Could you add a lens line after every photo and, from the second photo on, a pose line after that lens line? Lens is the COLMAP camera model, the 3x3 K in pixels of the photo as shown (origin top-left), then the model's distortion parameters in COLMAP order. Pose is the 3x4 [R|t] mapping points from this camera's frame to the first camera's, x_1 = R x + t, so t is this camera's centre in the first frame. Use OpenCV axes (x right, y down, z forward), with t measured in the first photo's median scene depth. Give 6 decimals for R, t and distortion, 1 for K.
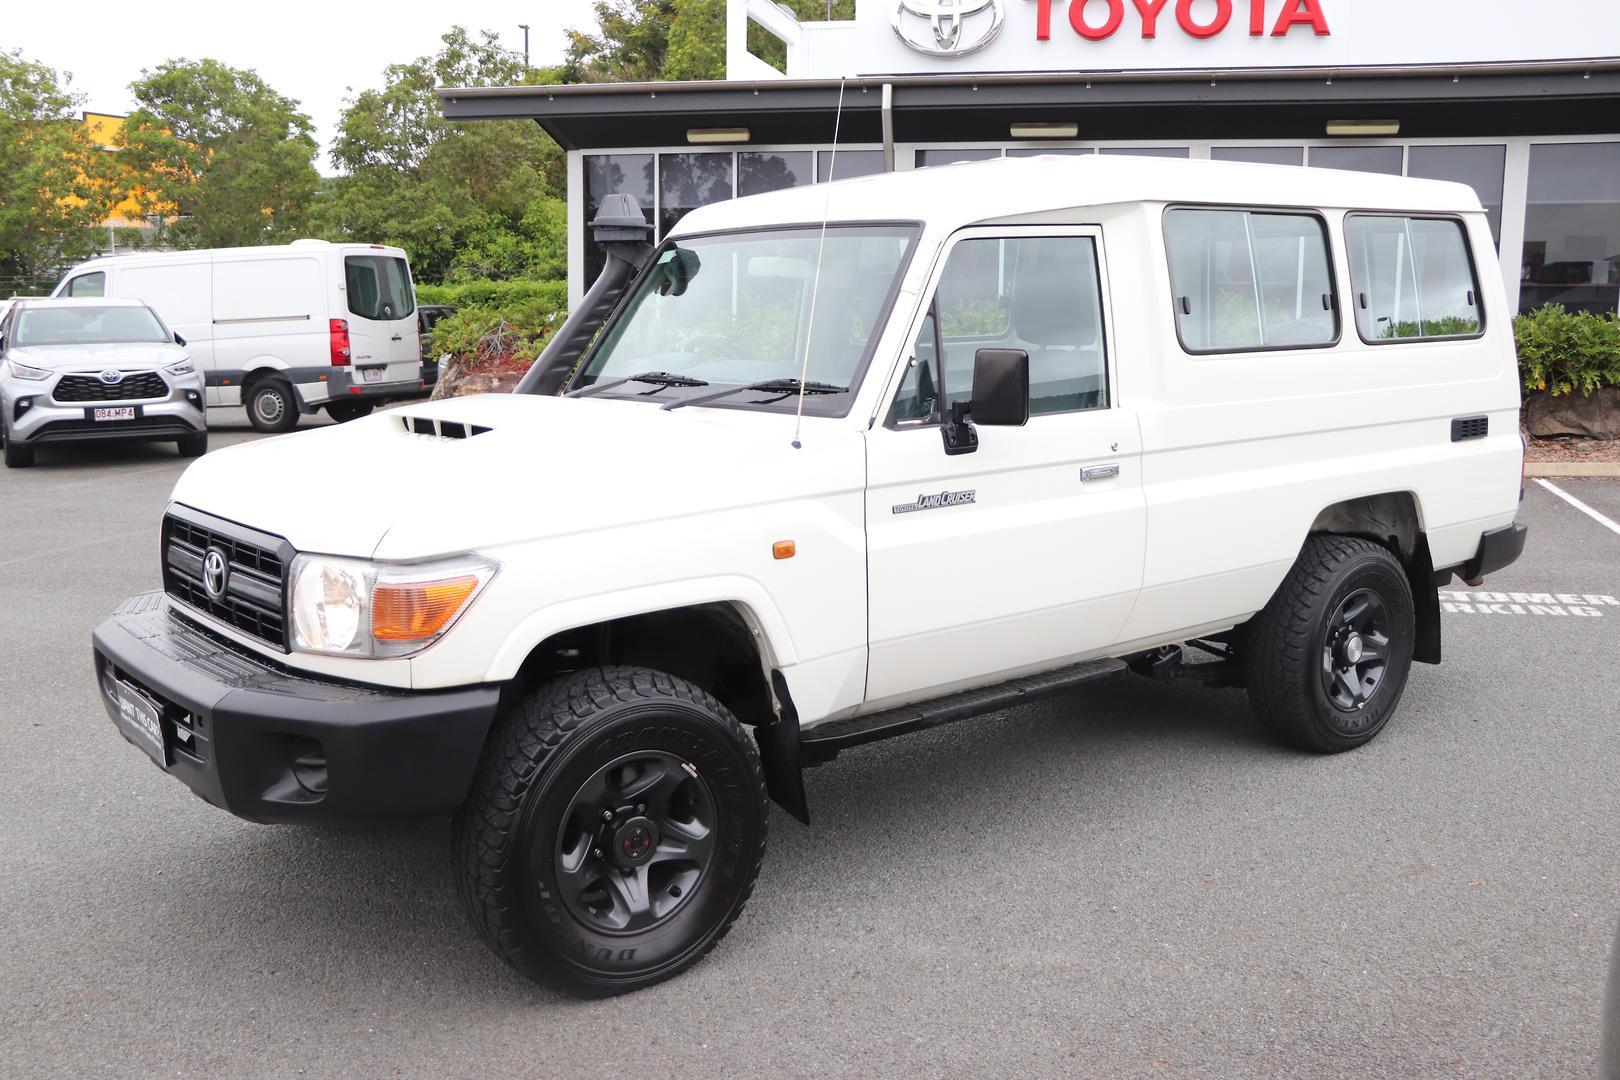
lens RADIAL K [[1555.6, 0, 804.1], [0, 1555.6, 563.5], [0, 0, 1]] dist [-0.127365, 0.208418]
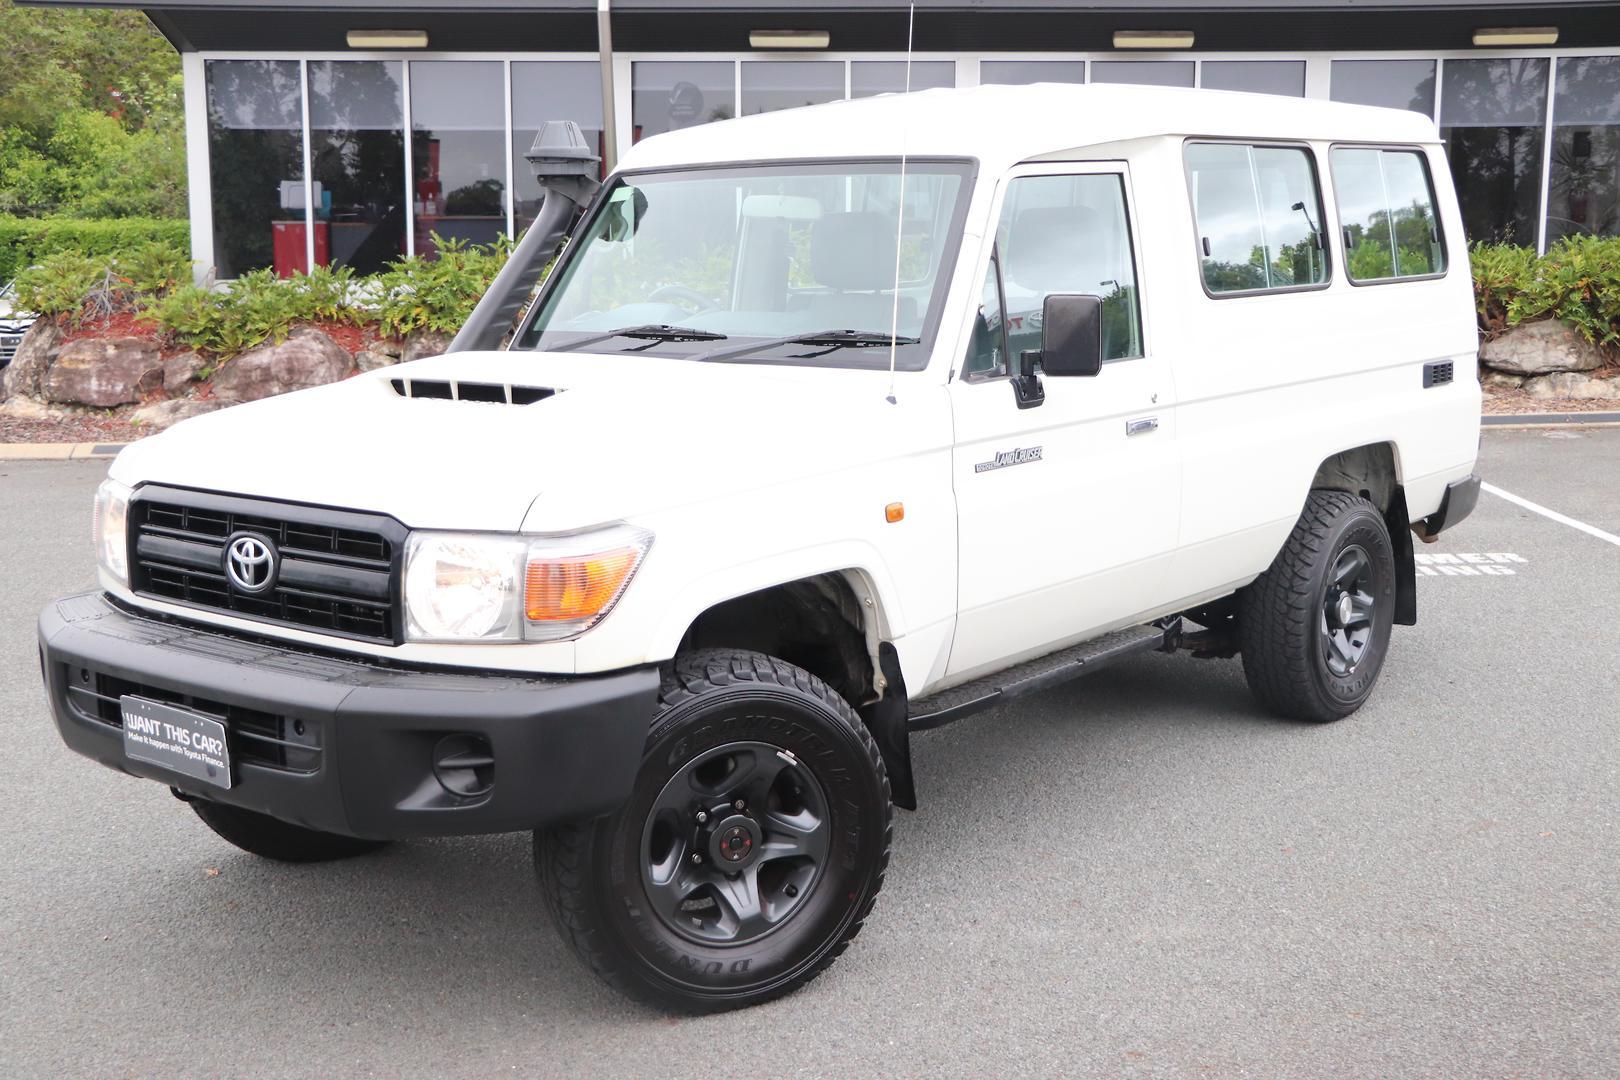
lens RADIAL K [[1920.9, 0, 818.4], [0, 1920.9, 564.9], [0, 0, 1]] dist [-0.001857, 0.083494]
pose [[0.974490, -0.040754, 0.220702, -0.228076], [0.041362, 0.999142, 0.001870, 0.013508], [-0.220589, 0.007307, 0.975340, -0.081382]]
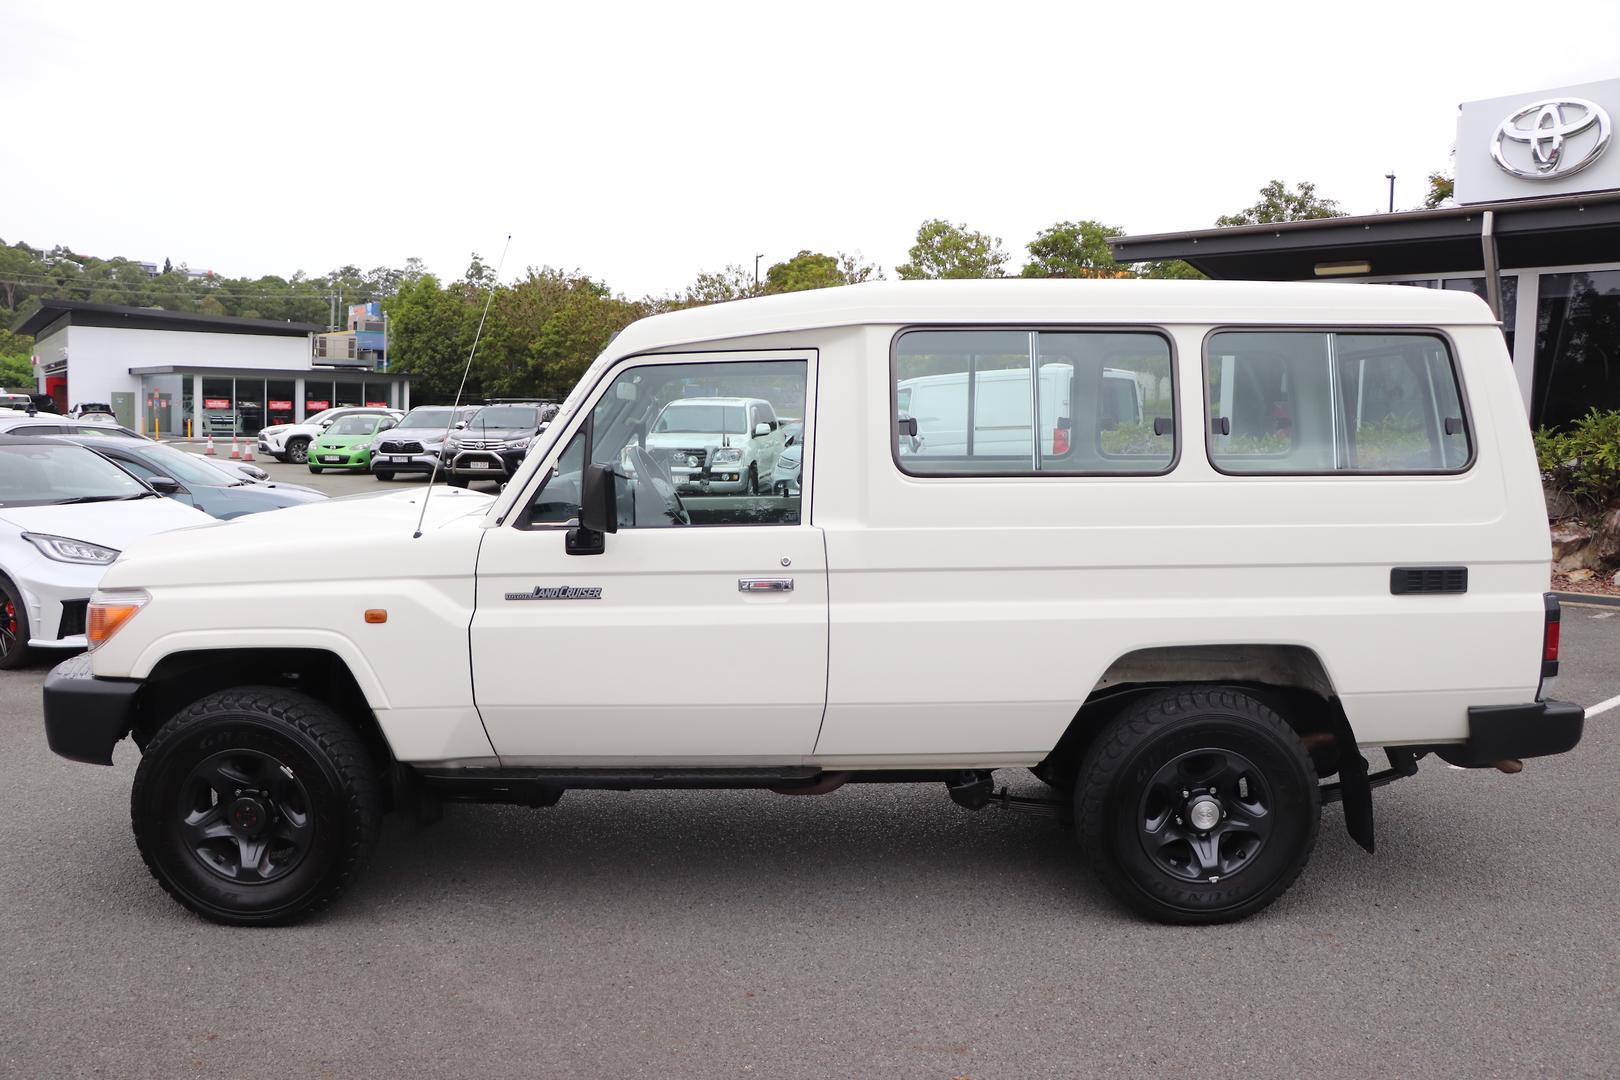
lens RADIAL K [[1335.0, 0, 804.6], [0, 1335.0, 524.6], [0, 0, 1]] dist [-0.188385, 0.181379]
pose [[0.790033, 0.059314, -0.610189, 0.665939], [-0.111493, 0.992612, -0.047866, -0.051936], [0.602841, 0.105848, 0.790809, 0.261170]]
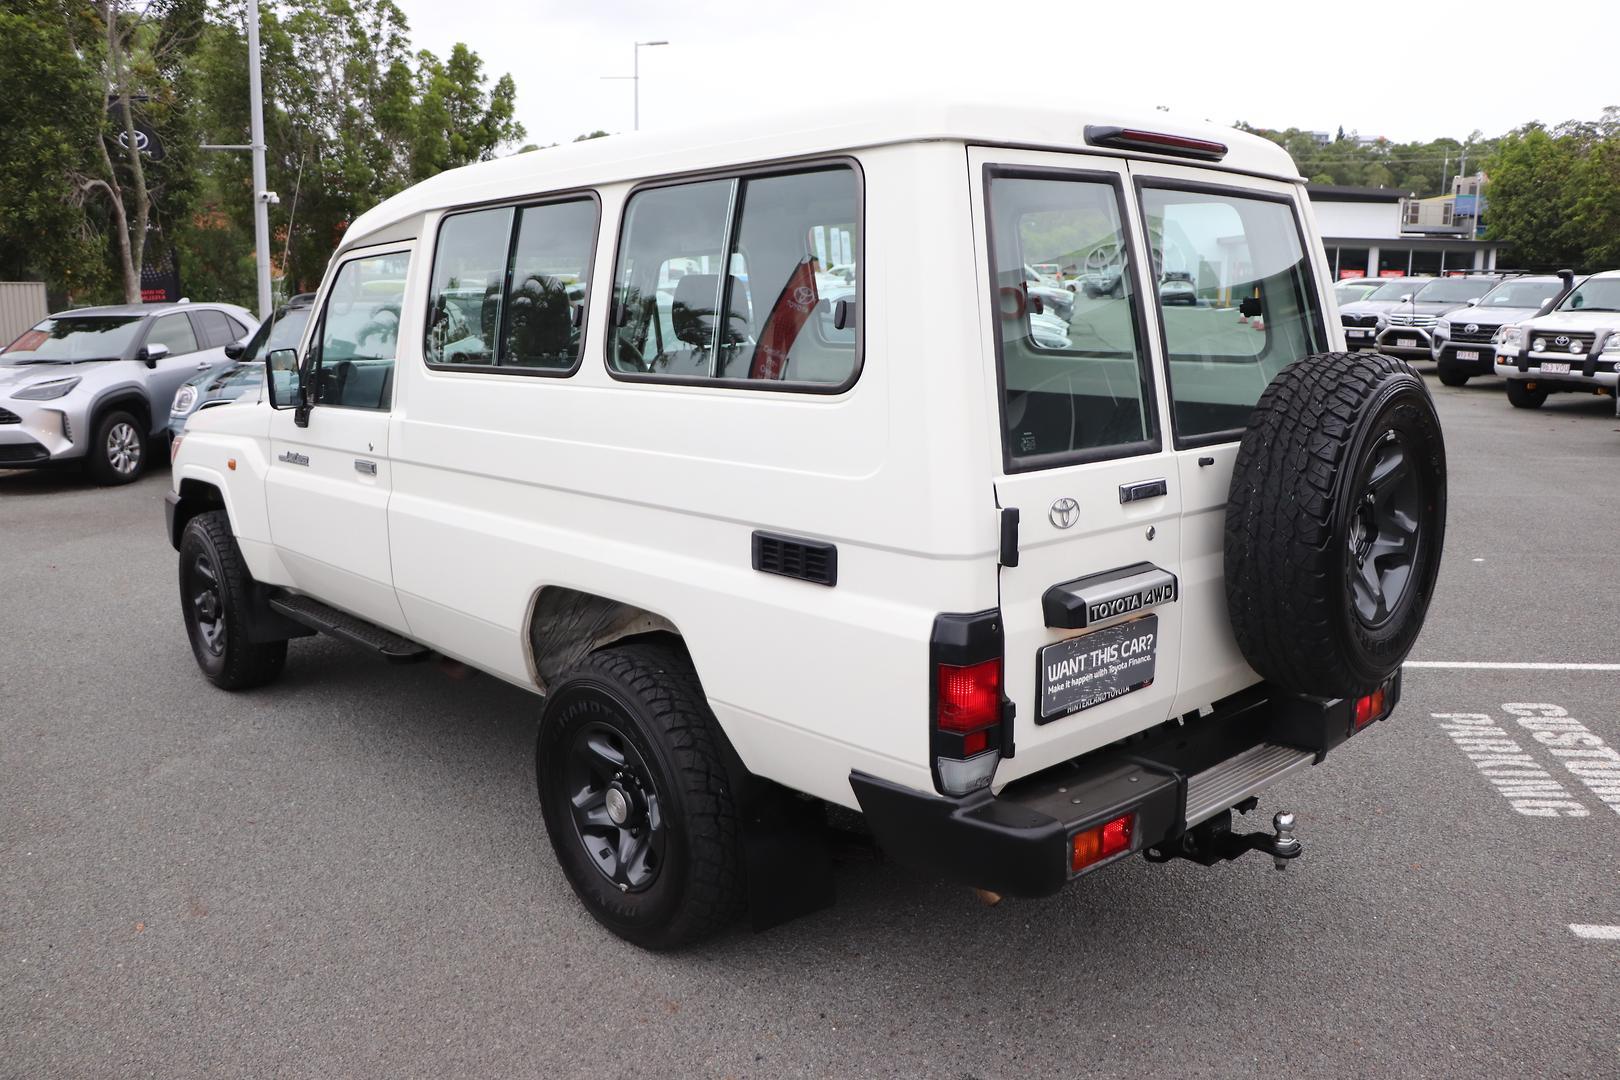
lens RADIAL K [[1335.0, 0, 804.6], [0, 1335.0, 524.6], [0, 0, 1]] dist [-0.188385, 0.181379]
pose [[0.063490, 0.184143, -0.980847, 0.996791], [-0.159213, 0.972111, 0.172197, -0.201675], [0.985201, 0.145231, 0.091037, 1.076574]]
